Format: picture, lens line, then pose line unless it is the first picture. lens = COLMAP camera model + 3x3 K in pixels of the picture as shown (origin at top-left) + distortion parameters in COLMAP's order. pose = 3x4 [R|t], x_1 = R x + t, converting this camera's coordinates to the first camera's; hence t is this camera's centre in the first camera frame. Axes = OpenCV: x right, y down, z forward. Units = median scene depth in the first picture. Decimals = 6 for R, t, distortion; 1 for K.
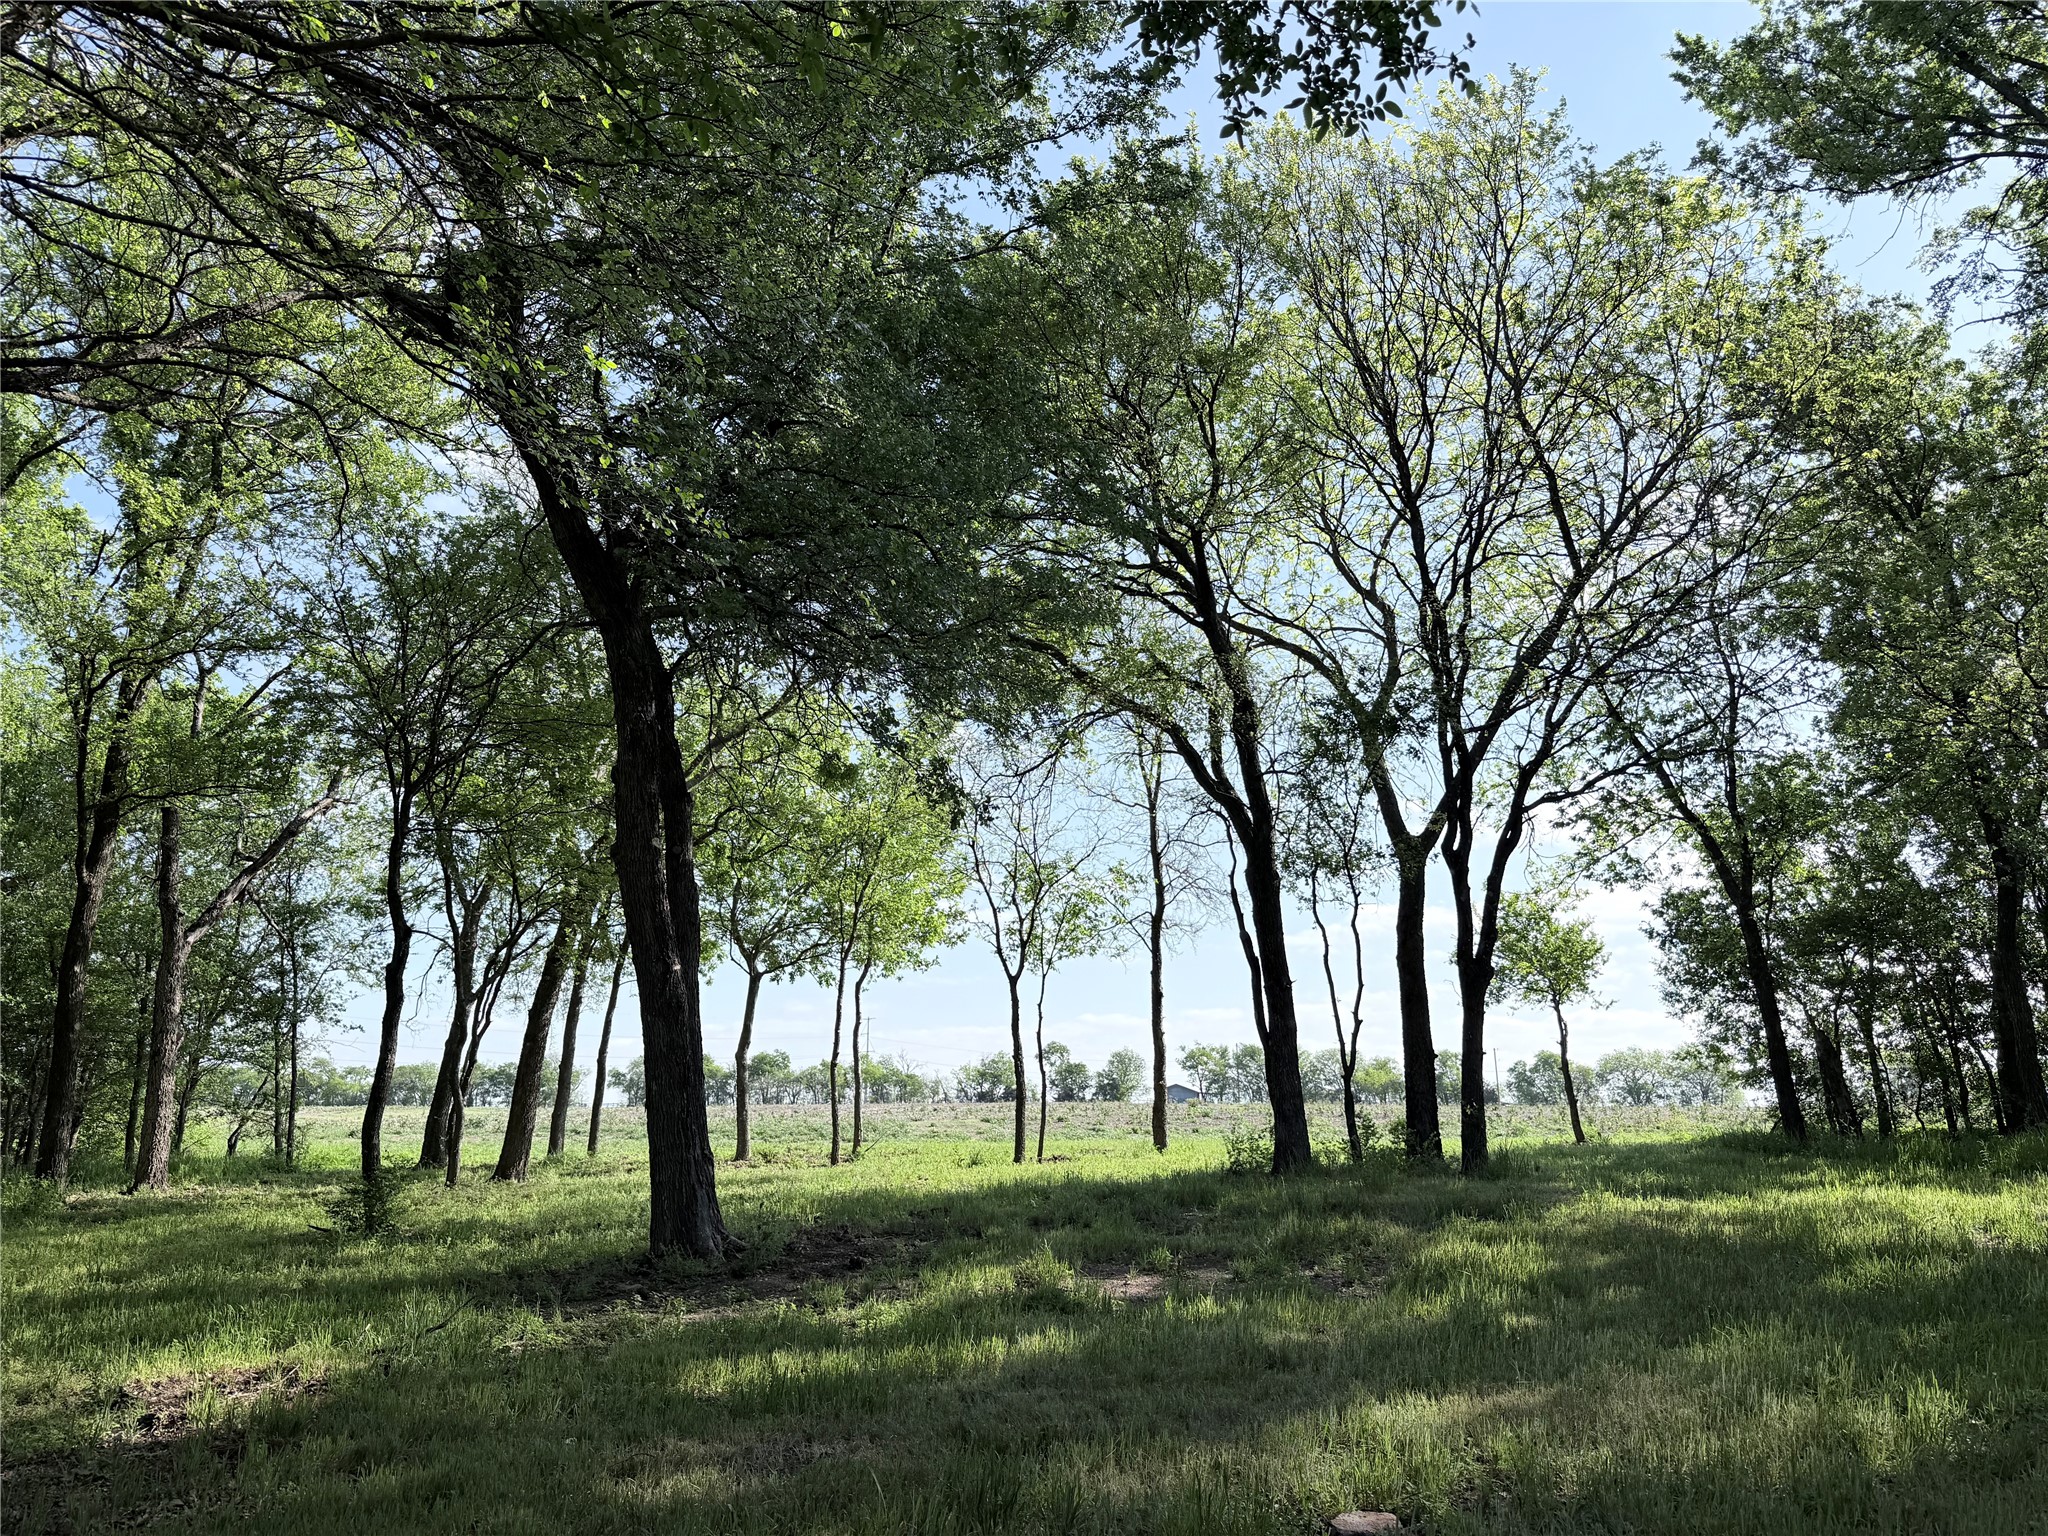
lens RADIAL K [[1402.0, 0, 1024.0], [0, 1402.0, 768.0], [0, 0, 1]] dist [-0.002971, -0.001340]
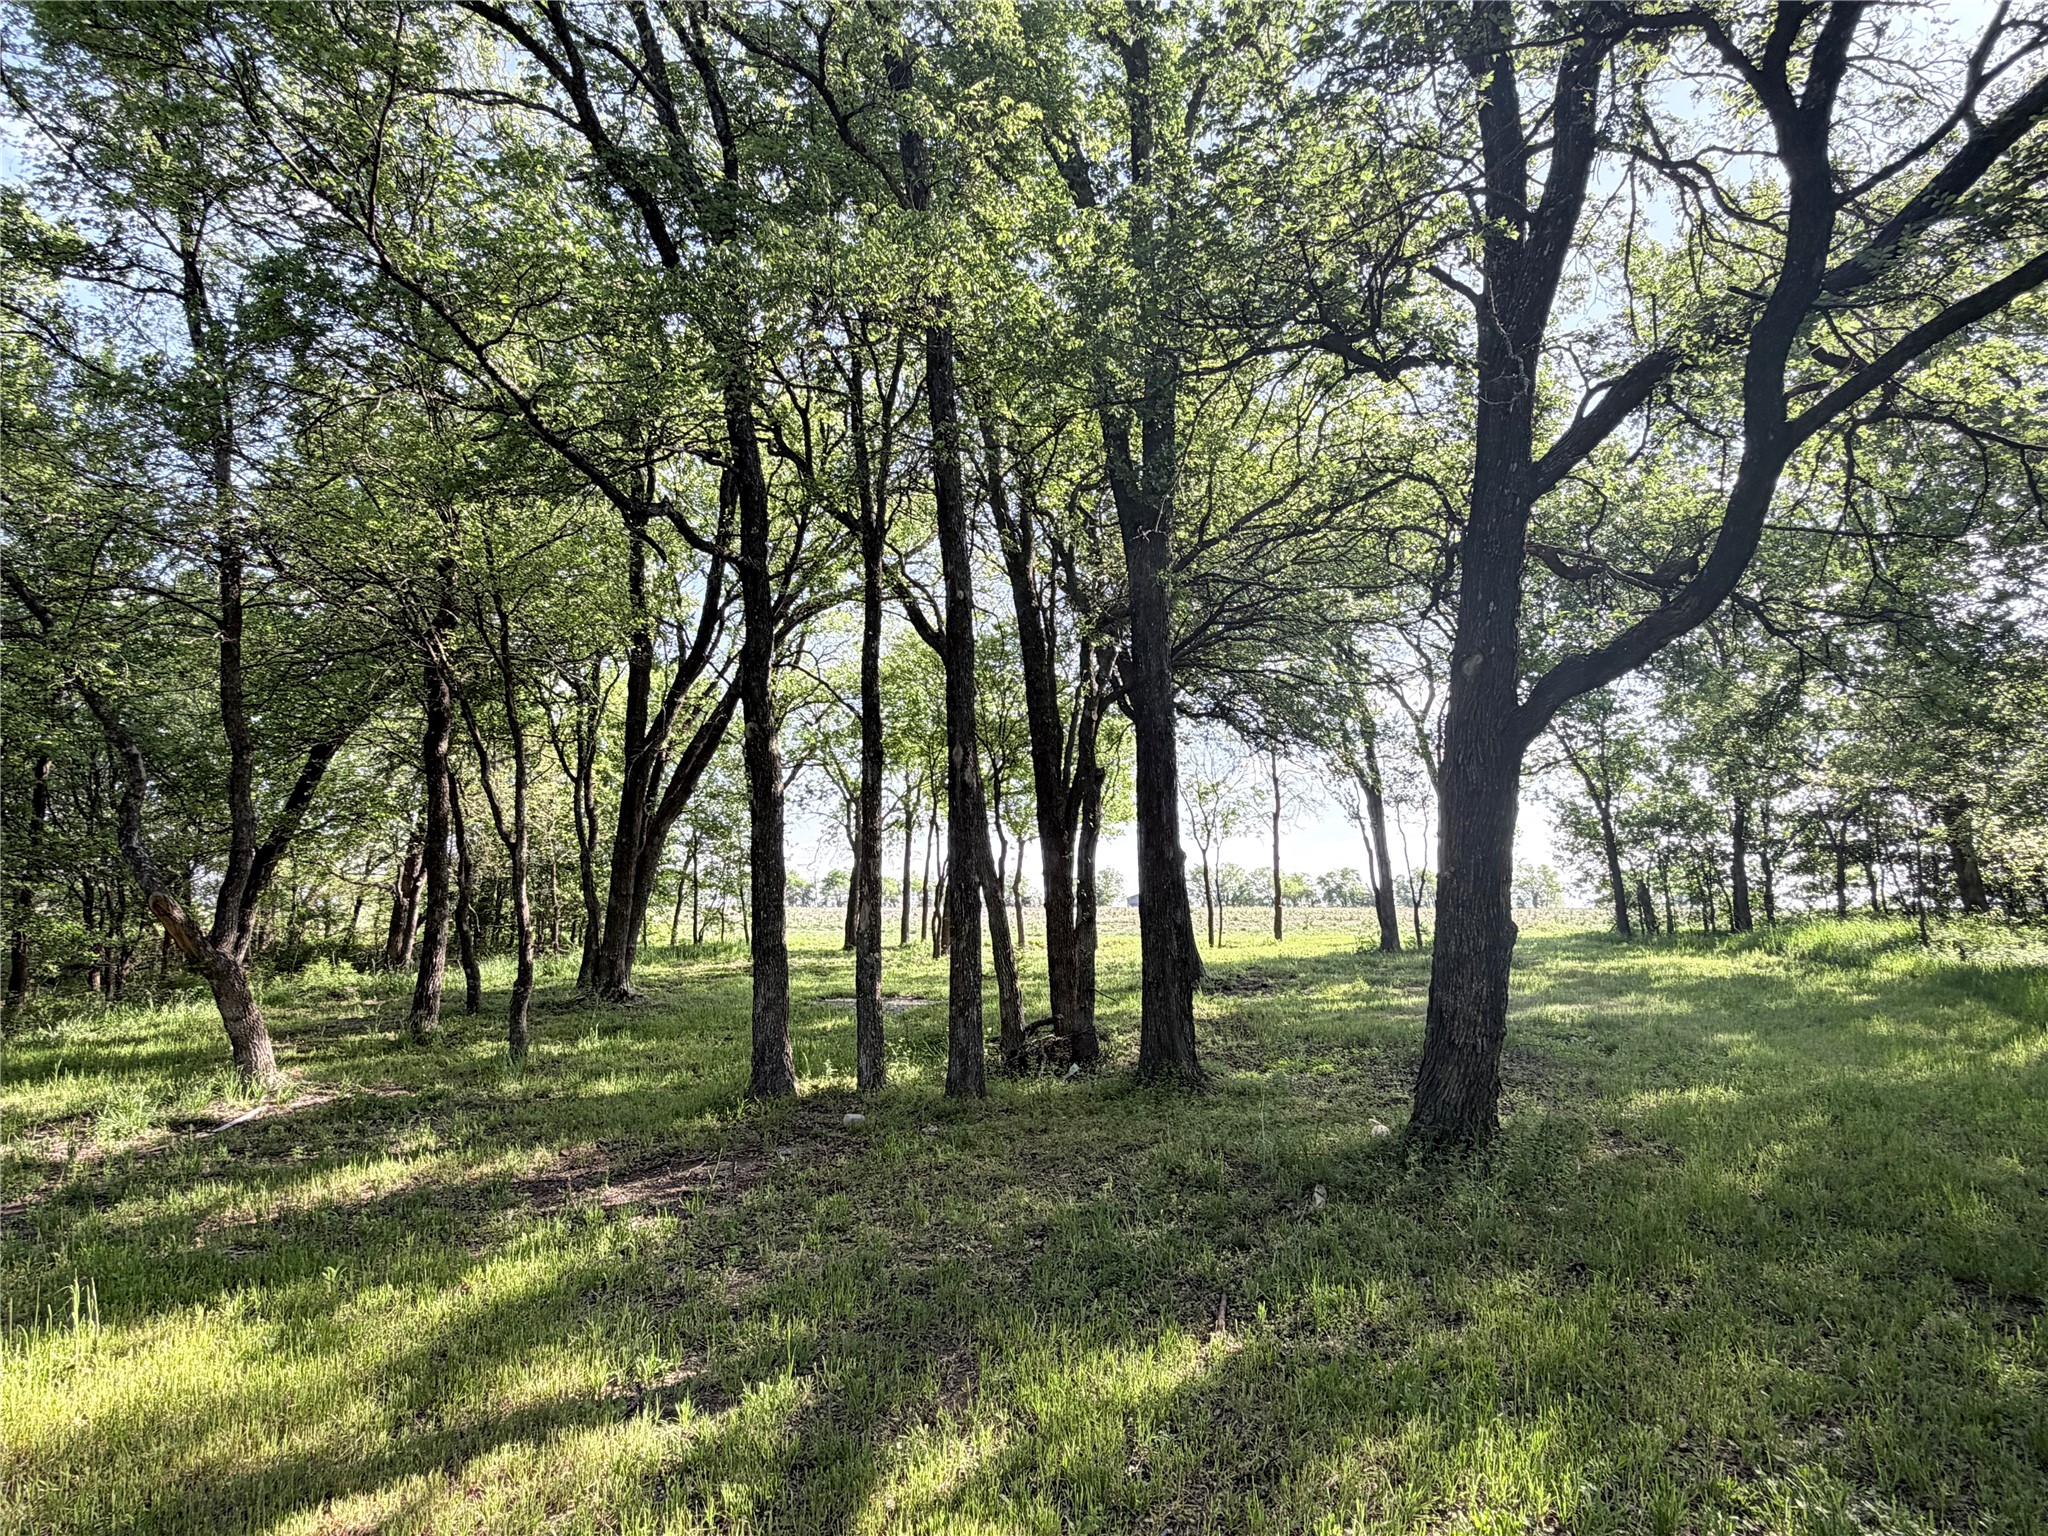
lens RADIAL K [[1114.2, 0, 1024.0], [0, 1114.2, 768.0], [0, 0, 1]] dist [0.002704, 0.000366]
pose [[0.999886, 0.001876, 0.014985, -0.294862], [-0.003628, 0.993034, 0.117769, -0.139401], [-0.014660, -0.117810, 0.992928, -0.479600]]
